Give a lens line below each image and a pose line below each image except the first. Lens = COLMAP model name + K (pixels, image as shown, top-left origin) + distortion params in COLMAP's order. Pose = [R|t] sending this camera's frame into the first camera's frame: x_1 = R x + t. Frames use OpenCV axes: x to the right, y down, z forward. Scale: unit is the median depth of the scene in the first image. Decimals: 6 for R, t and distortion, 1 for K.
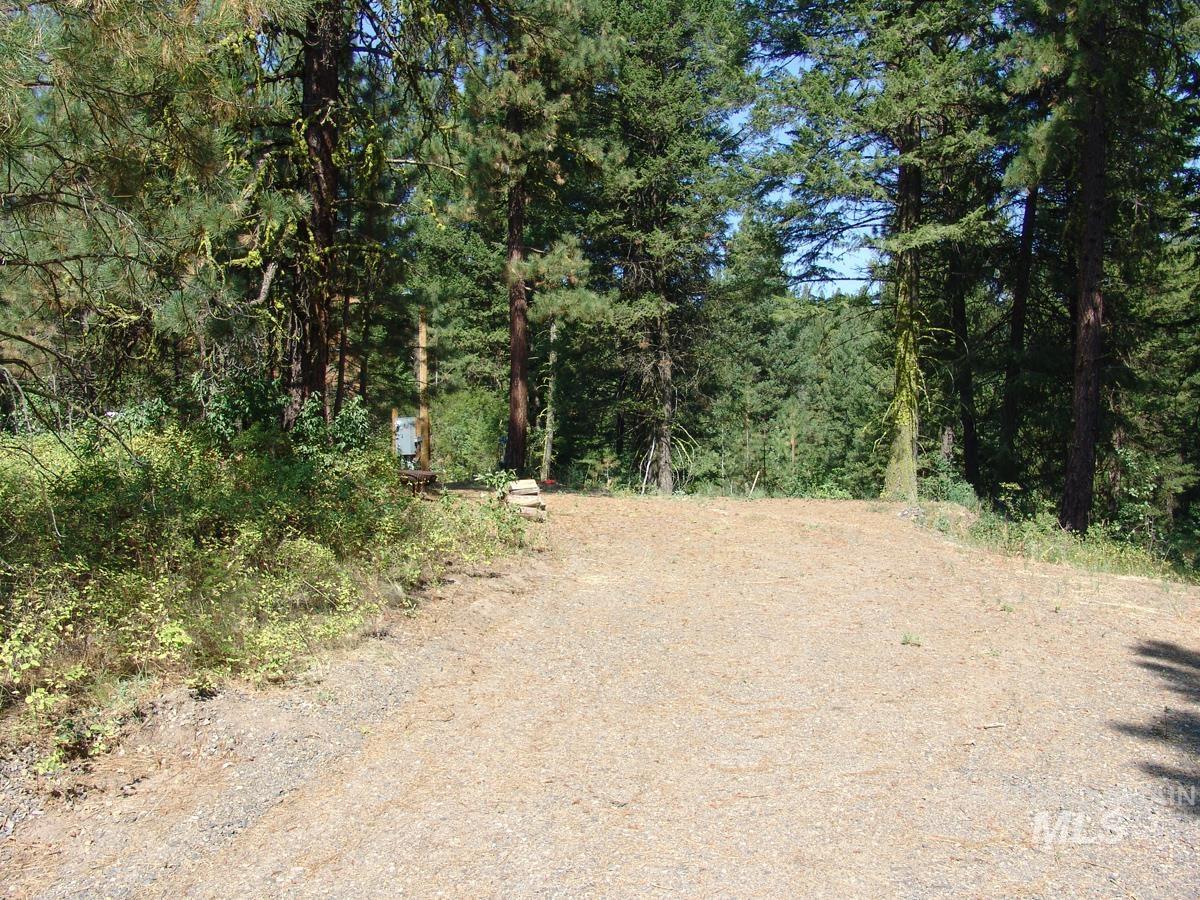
lens RADIAL K [[1019.1, 0, 600.1], [0, 1019.1, 447.7], [0, 0, 1]] dist [-0.089272, 0.034199]
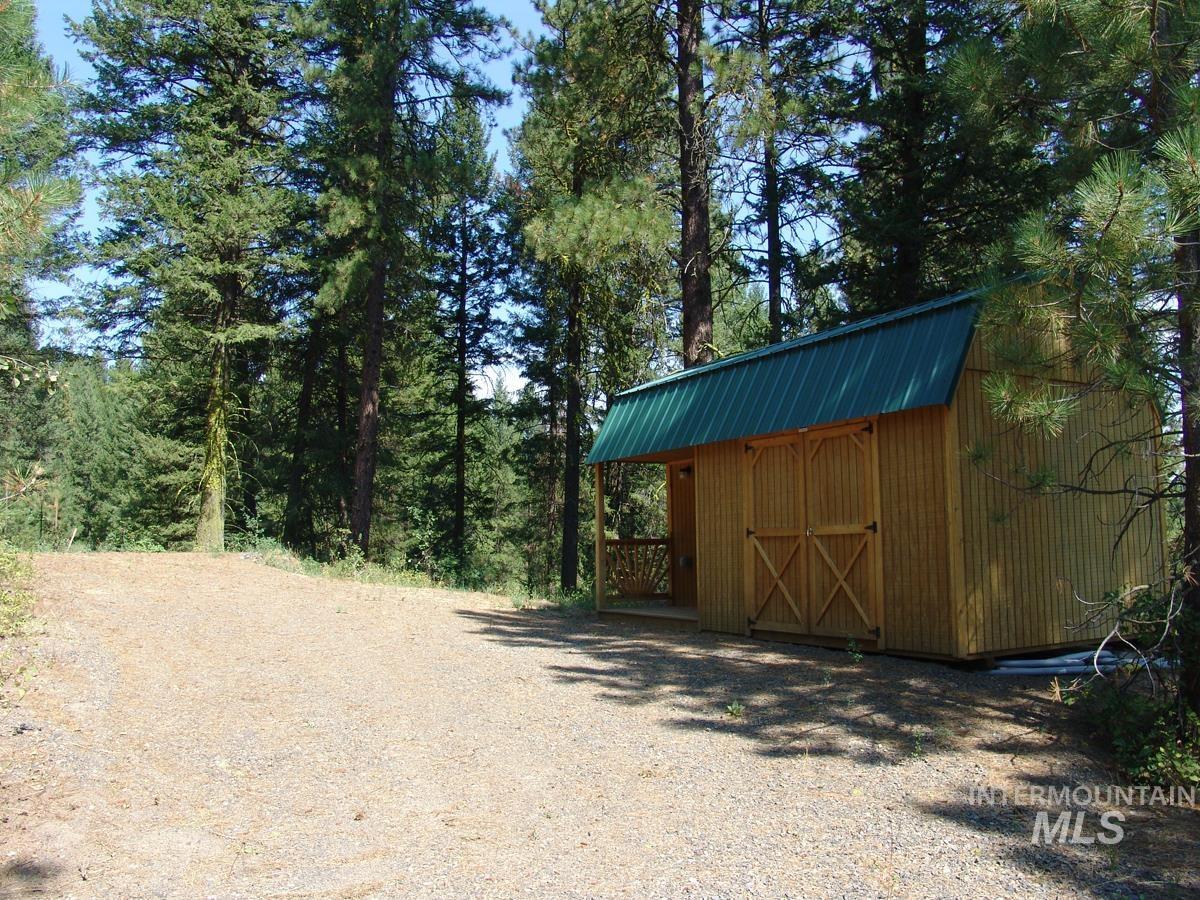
lens RADIAL K [[1019.1, 0, 599.5], [0, 1019.1, 448.1], [0, 0, 1]] dist [-0.089272, 0.034199]
pose [[0.742412, 0.051629, 0.667951, -0.145892], [-0.005036, 0.997428, -0.071498, 0.011376], [-0.669924, 0.049718, 0.740763, -0.157255]]
